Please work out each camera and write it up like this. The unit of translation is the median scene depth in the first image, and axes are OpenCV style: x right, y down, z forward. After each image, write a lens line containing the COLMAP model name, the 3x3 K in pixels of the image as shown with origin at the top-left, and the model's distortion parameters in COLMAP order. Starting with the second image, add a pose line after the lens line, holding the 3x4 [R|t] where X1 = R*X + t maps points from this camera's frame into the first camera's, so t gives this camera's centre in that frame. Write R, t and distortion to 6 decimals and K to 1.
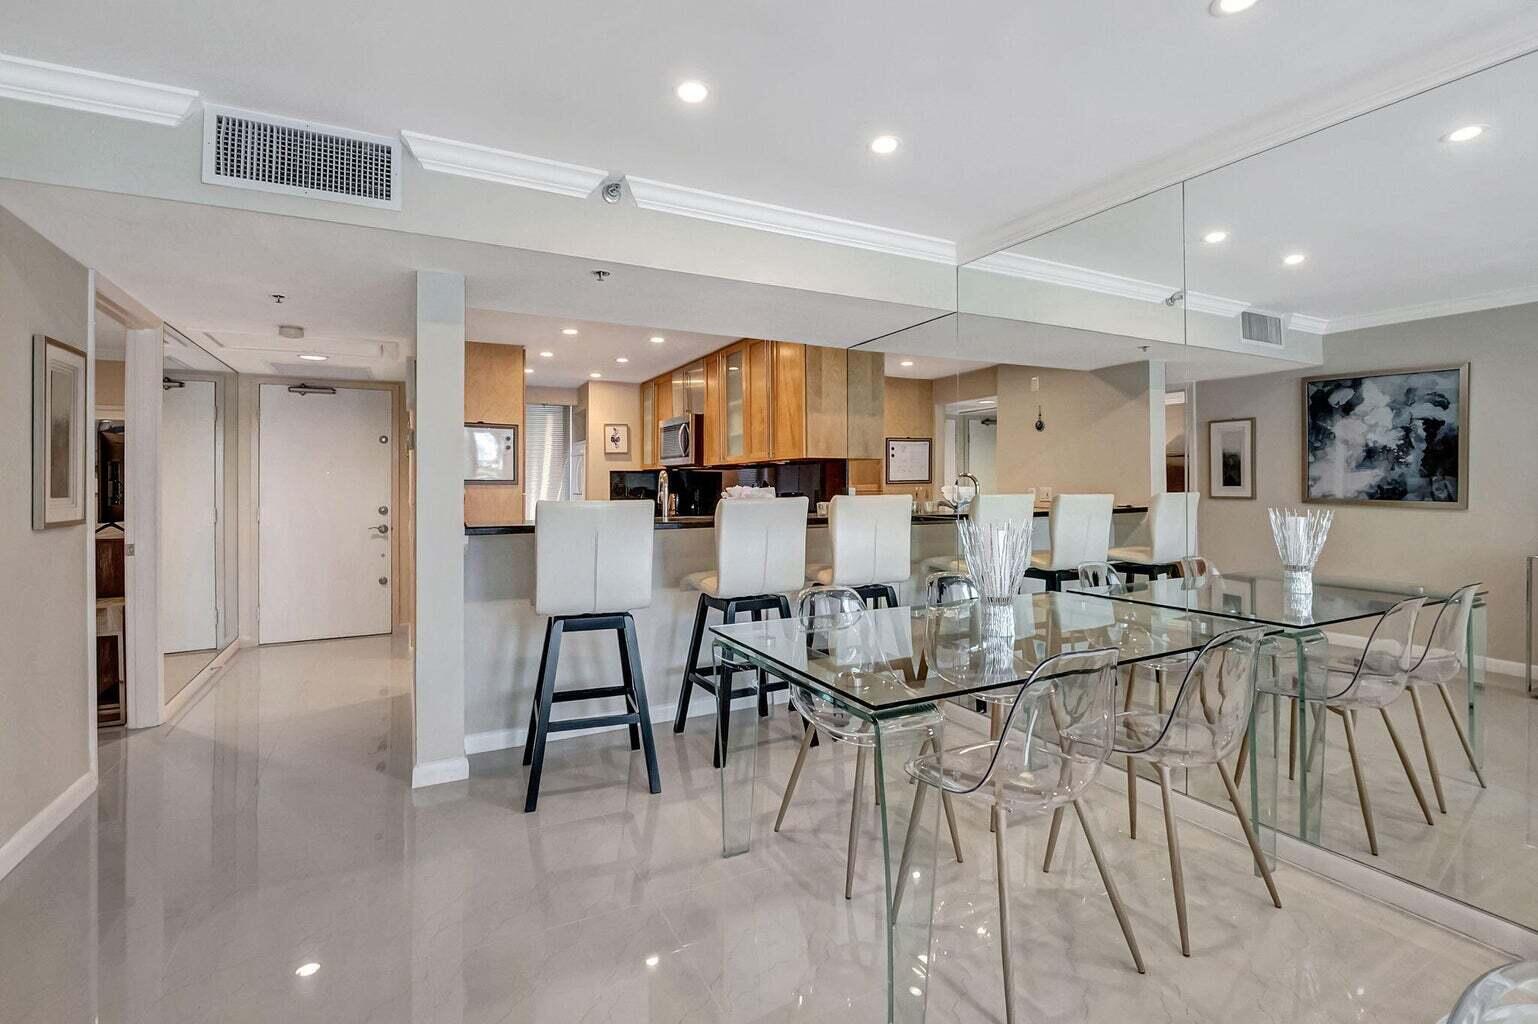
lens RADIAL K [[705.6, 0, 755.0], [0, 705.6, 481.8], [0, 0, 1]] dist [0.012769, -0.011766]
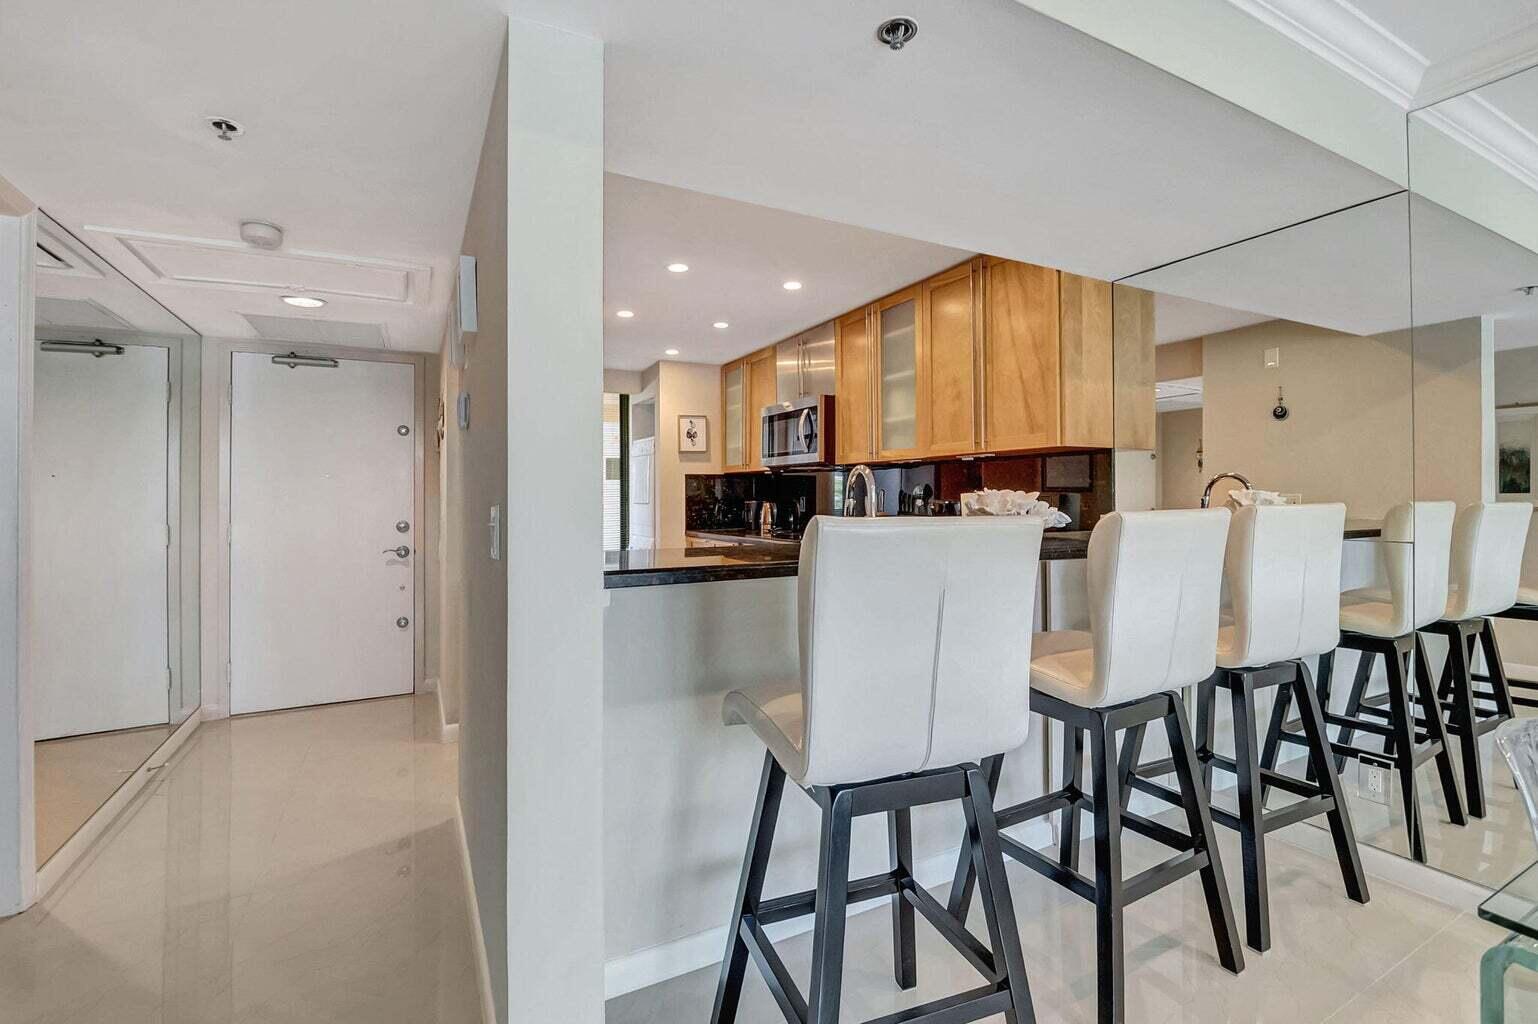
lens RADIAL K [[694.9, 0, 767.3], [0, 694.9, 491.1], [0, 0, 1]] dist [0.001965, -0.008711]
pose [[0.999887, -0.002236, 0.014889, -0.165333], [0.002265, 0.999996, -0.001932, 0.006429], [-0.014885, 0.001965, 0.999887, 0.286229]]
